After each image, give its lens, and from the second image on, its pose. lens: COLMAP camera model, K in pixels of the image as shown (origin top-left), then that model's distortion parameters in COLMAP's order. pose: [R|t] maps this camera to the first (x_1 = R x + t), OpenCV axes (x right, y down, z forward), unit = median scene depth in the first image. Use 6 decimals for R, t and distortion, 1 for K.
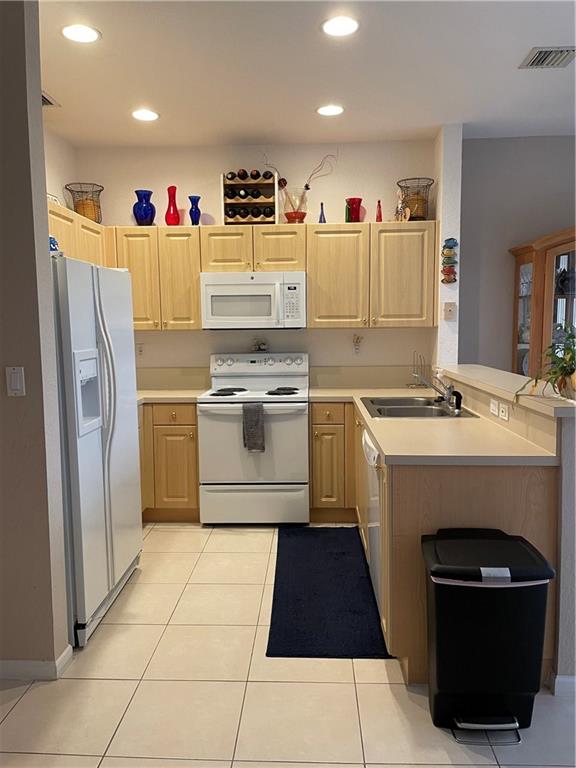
lens RADIAL K [[584.4, 0, 292.5], [0, 584.4, 388.1], [0, 0, 1]] dist [0.105979, -0.118331]
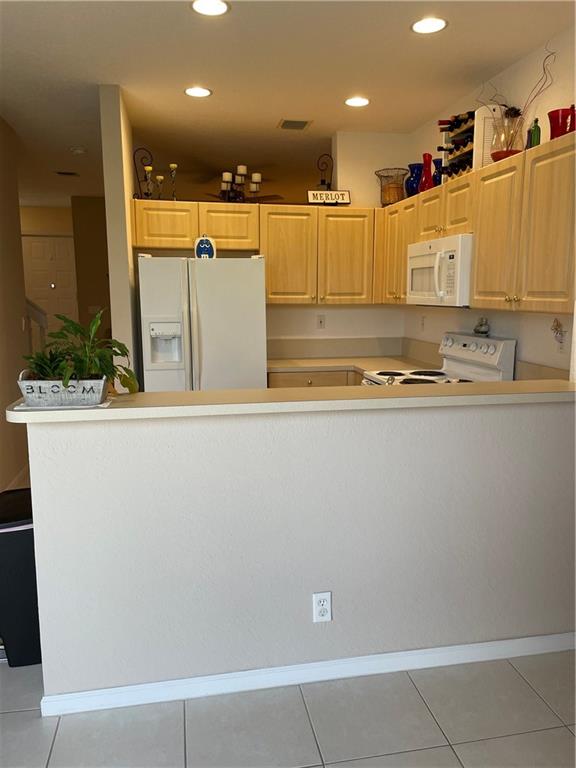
lens RADIAL K [[584.4, 0, 292.5], [0, 584.4, 388.1], [0, 0, 1]] dist [0.105979, -0.118331]
pose [[0.218778, 0.173161, -0.960287, 0.816037], [-0.114920, 0.981851, 0.150868, -0.096958], [0.968984, 0.077349, 0.234708, 0.653652]]
